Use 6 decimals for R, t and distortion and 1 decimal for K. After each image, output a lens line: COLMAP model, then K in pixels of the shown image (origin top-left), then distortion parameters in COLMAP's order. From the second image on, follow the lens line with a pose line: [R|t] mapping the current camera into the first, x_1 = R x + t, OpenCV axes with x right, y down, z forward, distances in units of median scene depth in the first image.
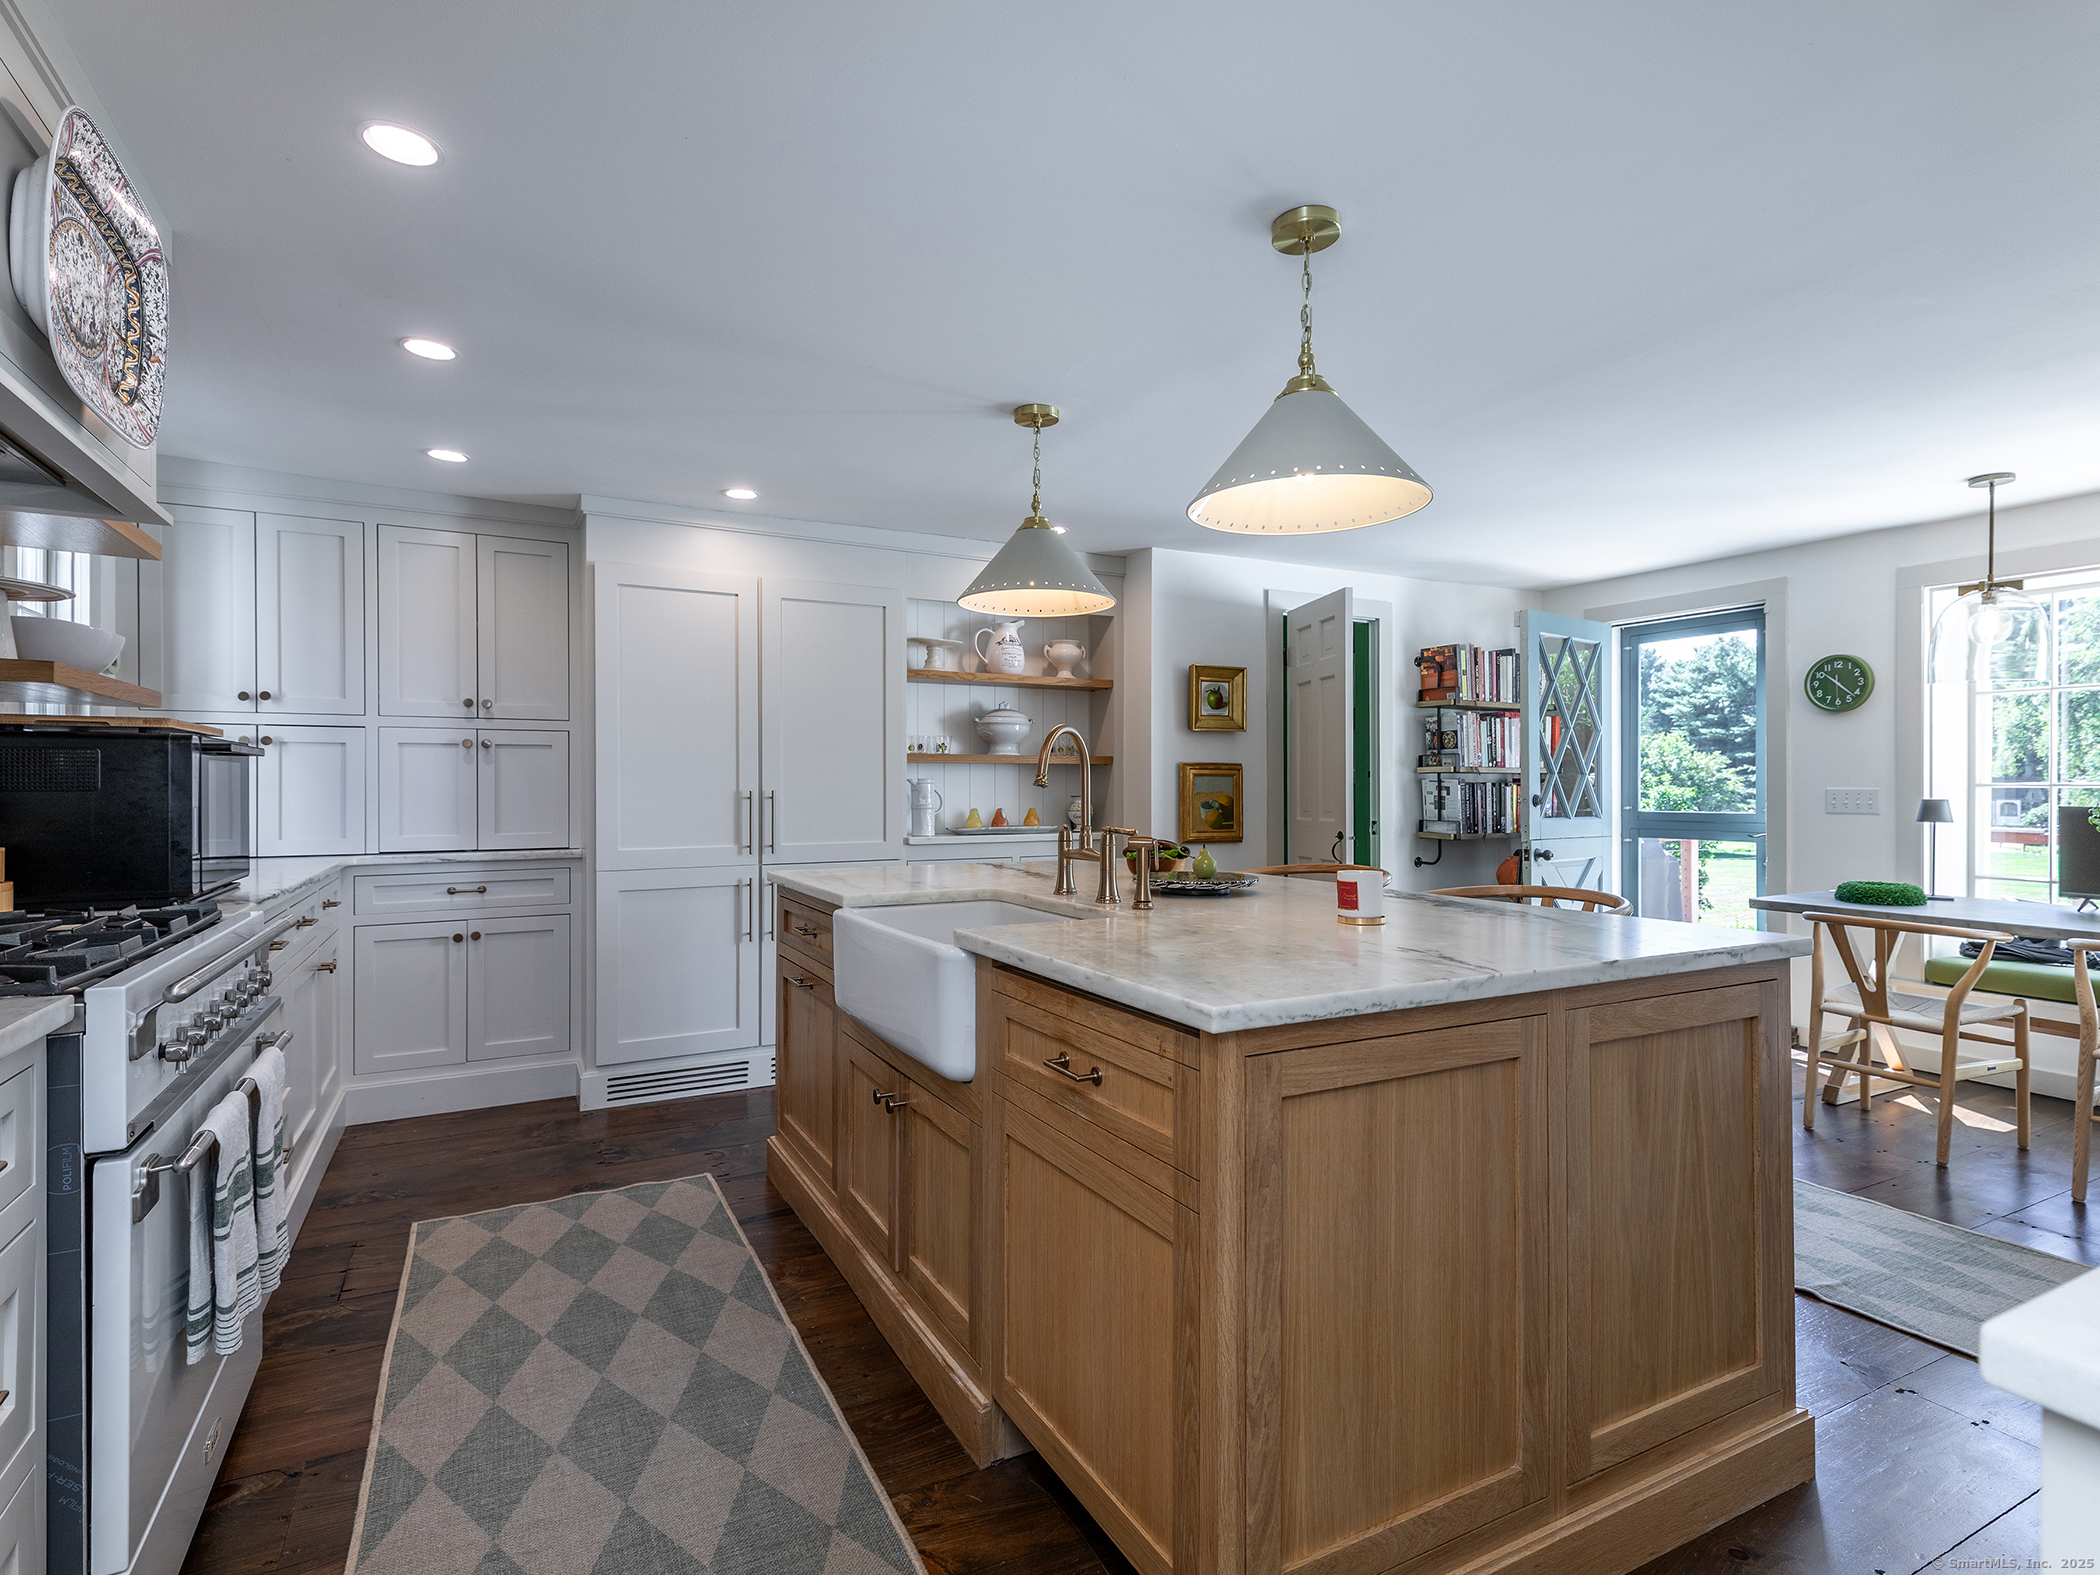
lens RADIAL K [[1038.5, 0, 1036.9], [0, 1038.5, 786.3], [0, 0, 1]] dist [-0.000702, -0.001279]
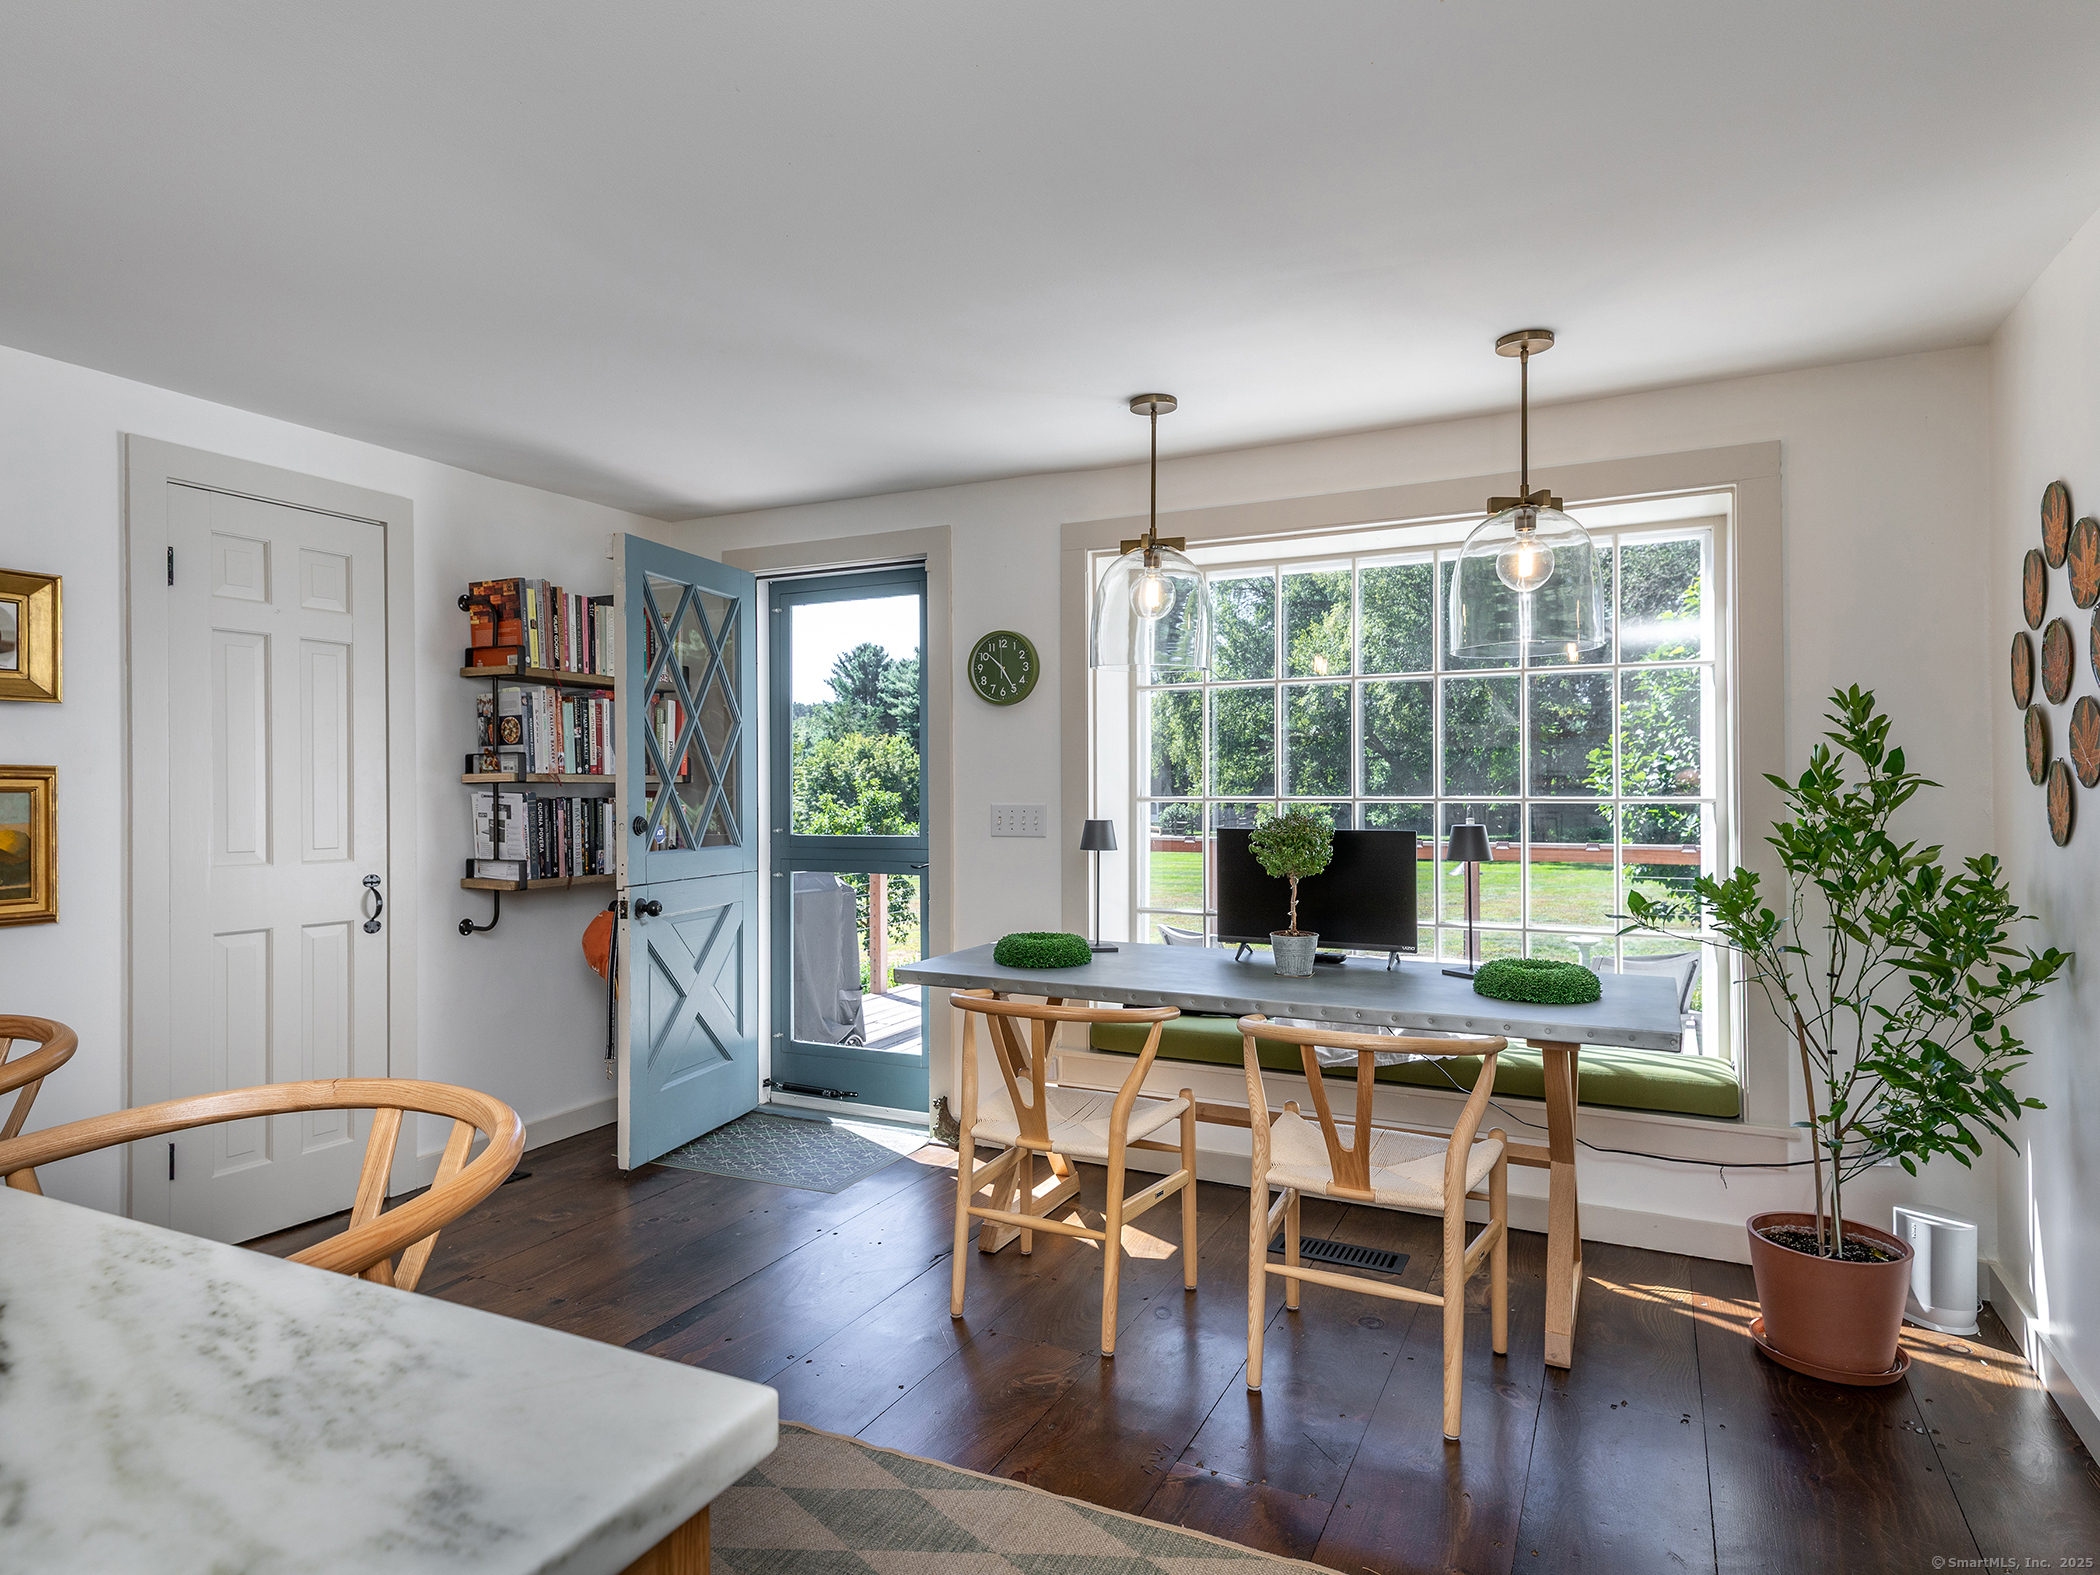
lens RADIAL K [[1171.0, 0, 1046.7], [0, 1171.0, 787.6], [0, 0, 1]] dist [0.000581, -0.000101]
pose [[0.785099, -0.005441, 0.619346, 0.215861], [0.005622, 0.999983, 0.001659, -0.009716], [-0.619344, 0.002179, 0.785116, 0.248160]]
